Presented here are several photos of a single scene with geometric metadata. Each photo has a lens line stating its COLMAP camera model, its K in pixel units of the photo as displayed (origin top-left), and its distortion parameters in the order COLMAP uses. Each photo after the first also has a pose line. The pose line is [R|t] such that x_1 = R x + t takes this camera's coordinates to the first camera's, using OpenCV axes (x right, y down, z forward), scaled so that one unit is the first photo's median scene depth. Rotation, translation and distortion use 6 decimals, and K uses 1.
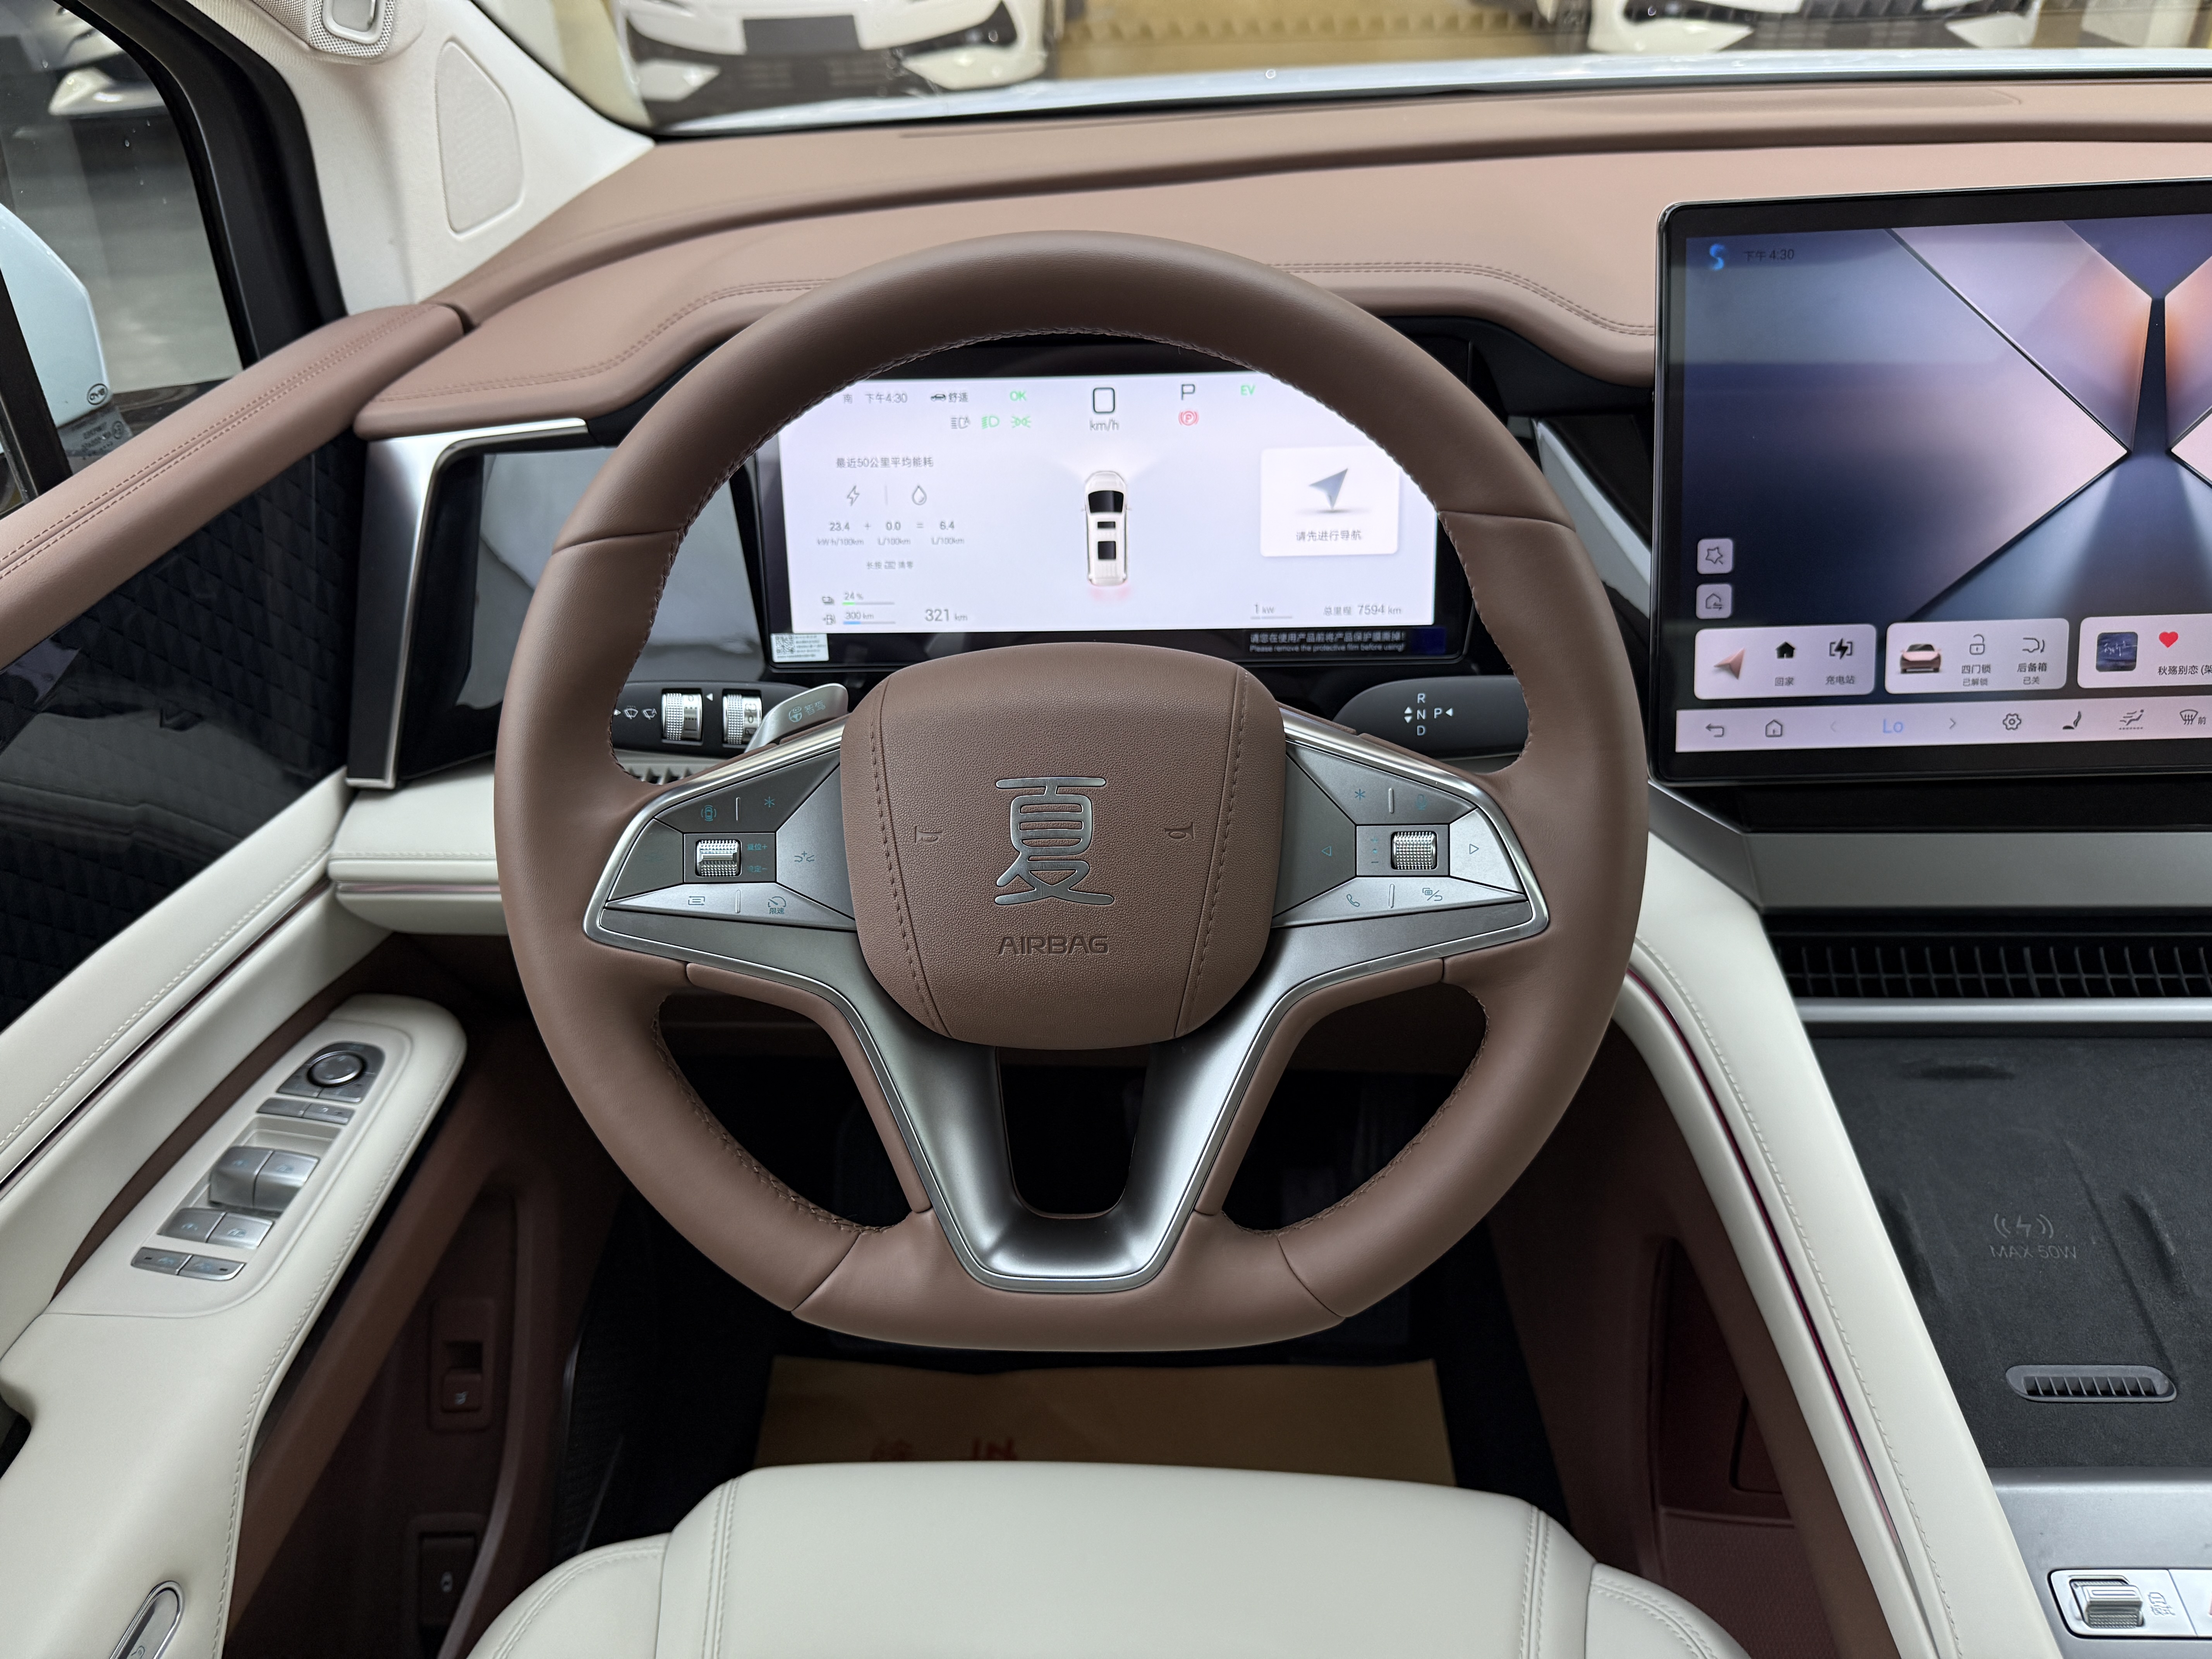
lens RADIAL K [[1583.0, 0, 1110.2], [0, 1583.0, 851.0], [0, 0, 1]] dist [0.109464, -0.193686]
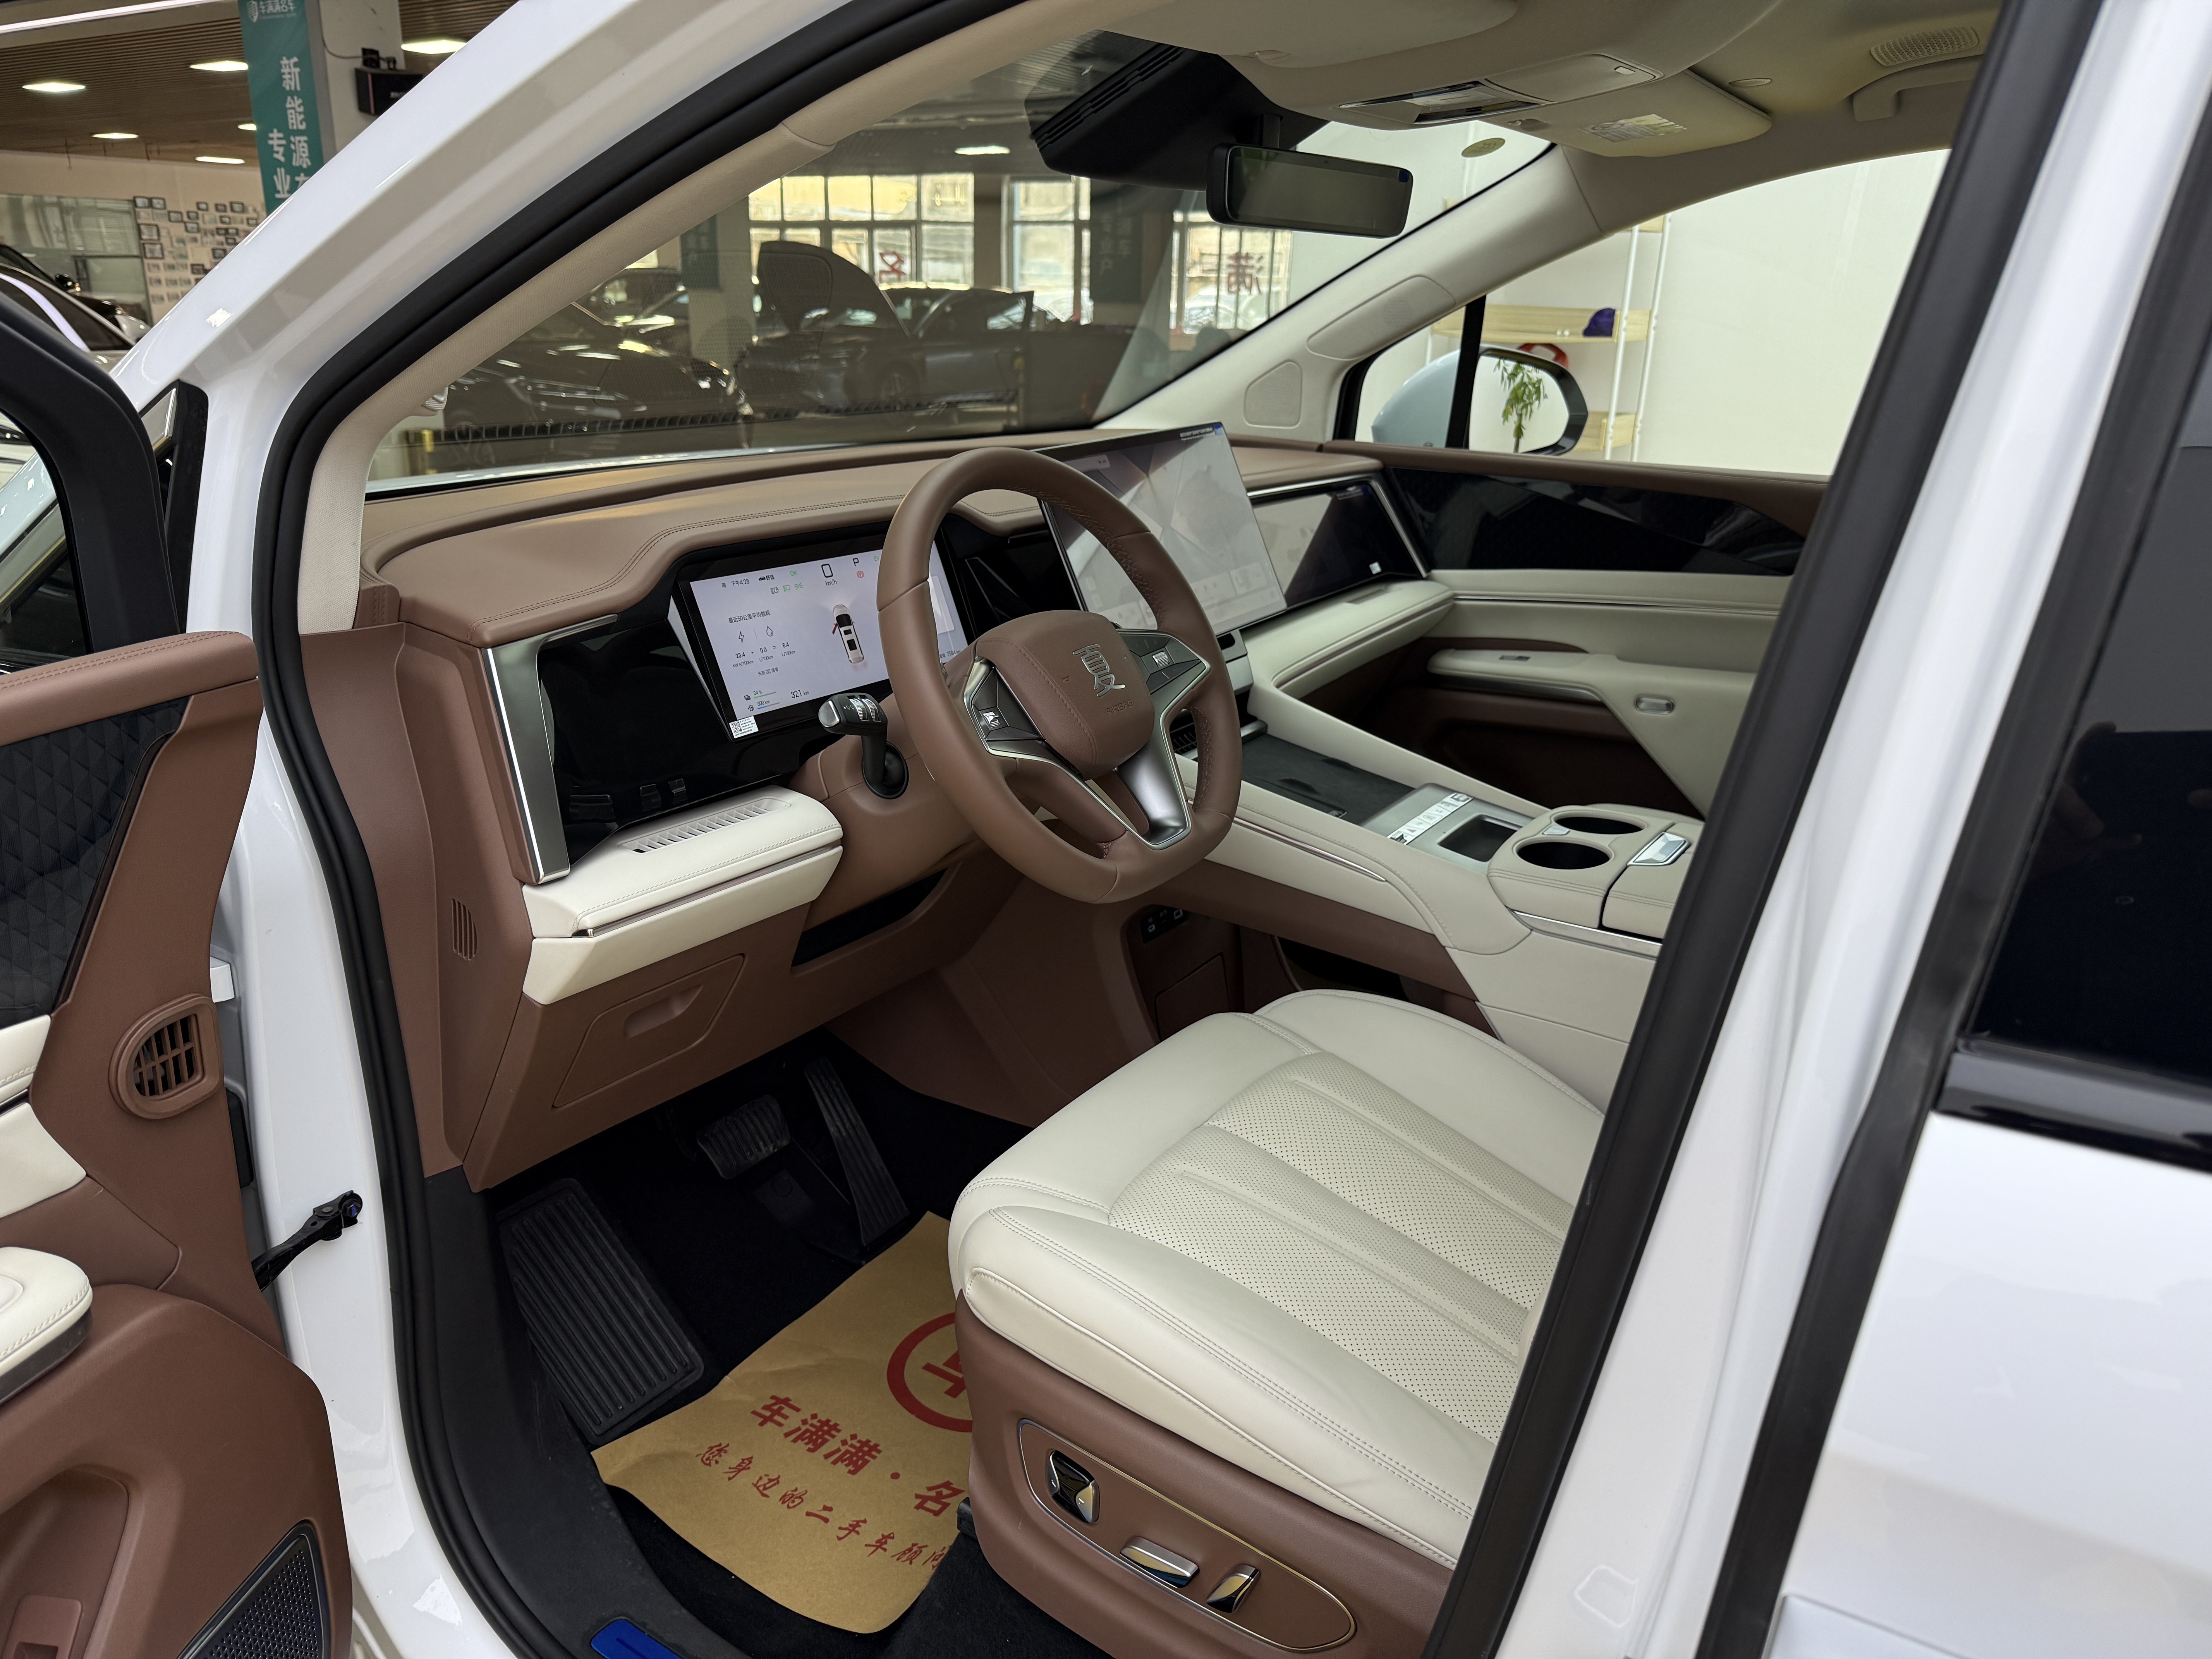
lens RADIAL K [[1554.5, 0, 1096.7], [0, 1554.5, 849.2], [0, 0, 1]] dist [0.054228, -0.069119]
pose [[0.508905, -0.242760, 0.825883, -1.647617], [0.456950, 0.889263, -0.020181, 0.224631], [-0.729529, 0.387657, 0.563480, -0.175654]]
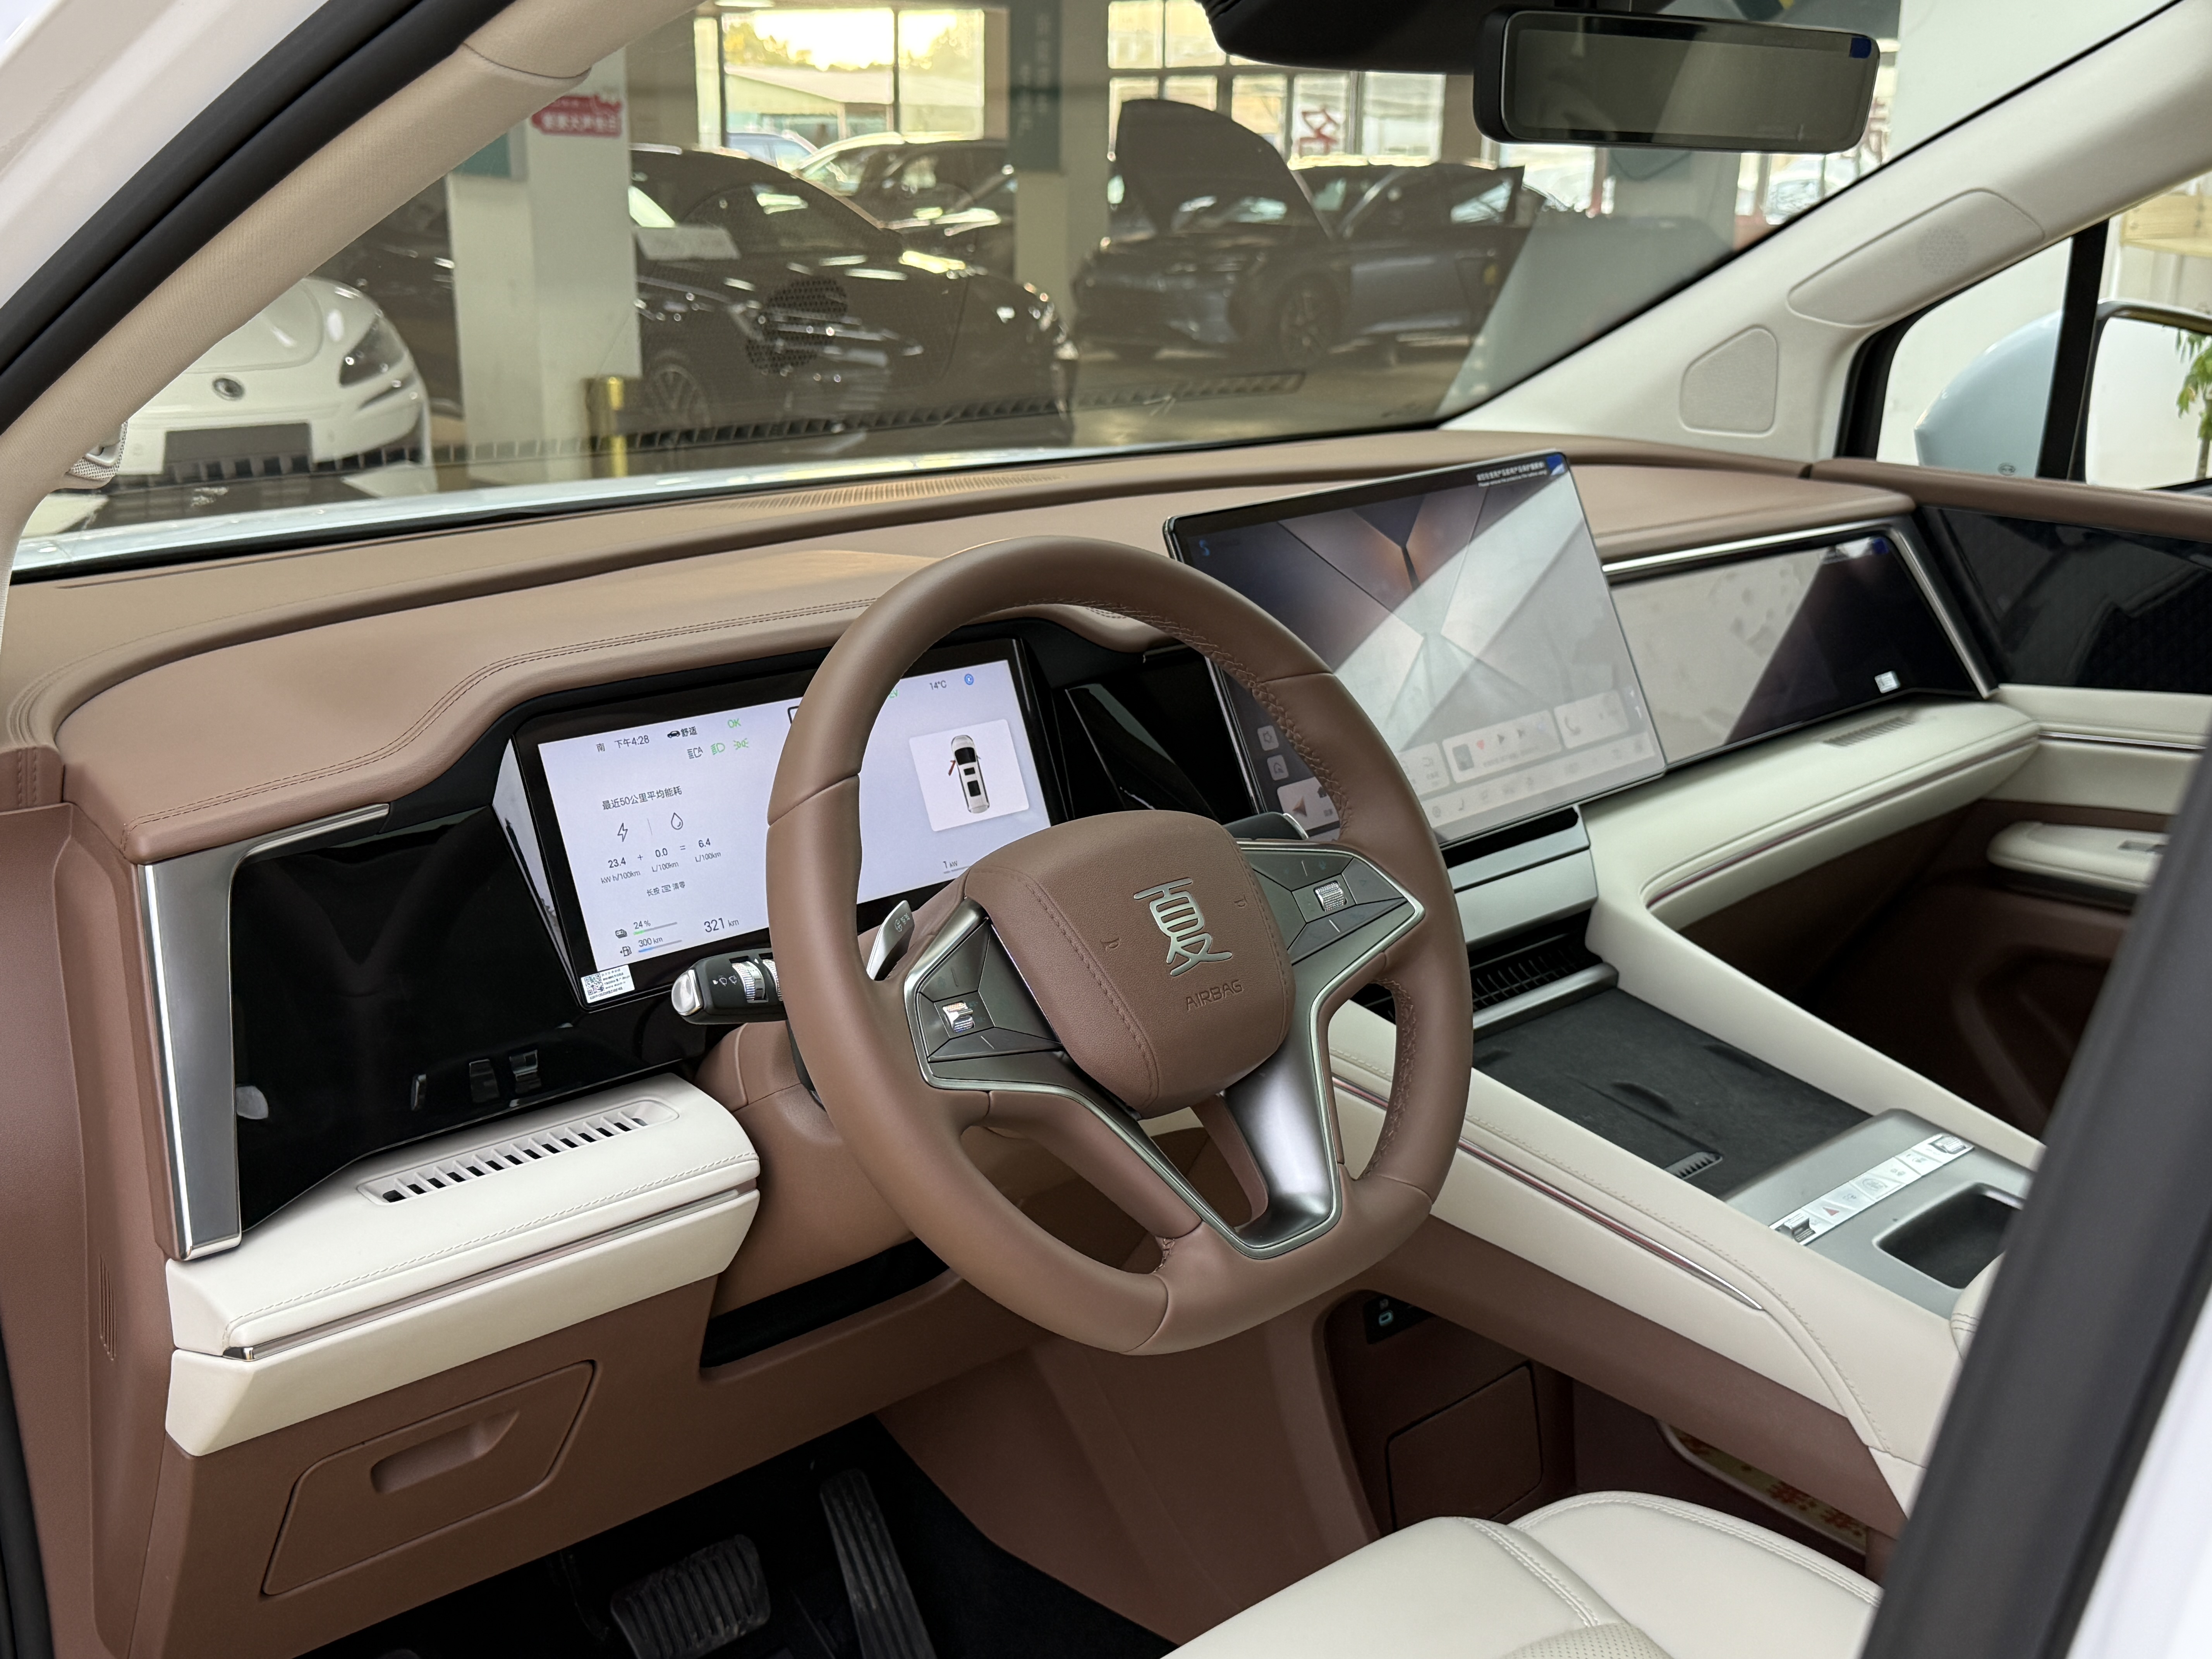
lens RADIAL K [[2343.4, 0, 1095.2], [0, 2343.4, 835.2], [0, 0, 1]] dist [0.236829, -0.584695]
pose [[0.685194, -0.157472, 0.711134, -1.222050], [0.385828, 0.906584, -0.171003, 0.191851], [-0.617775, 0.391546, 0.681943, -0.296292]]
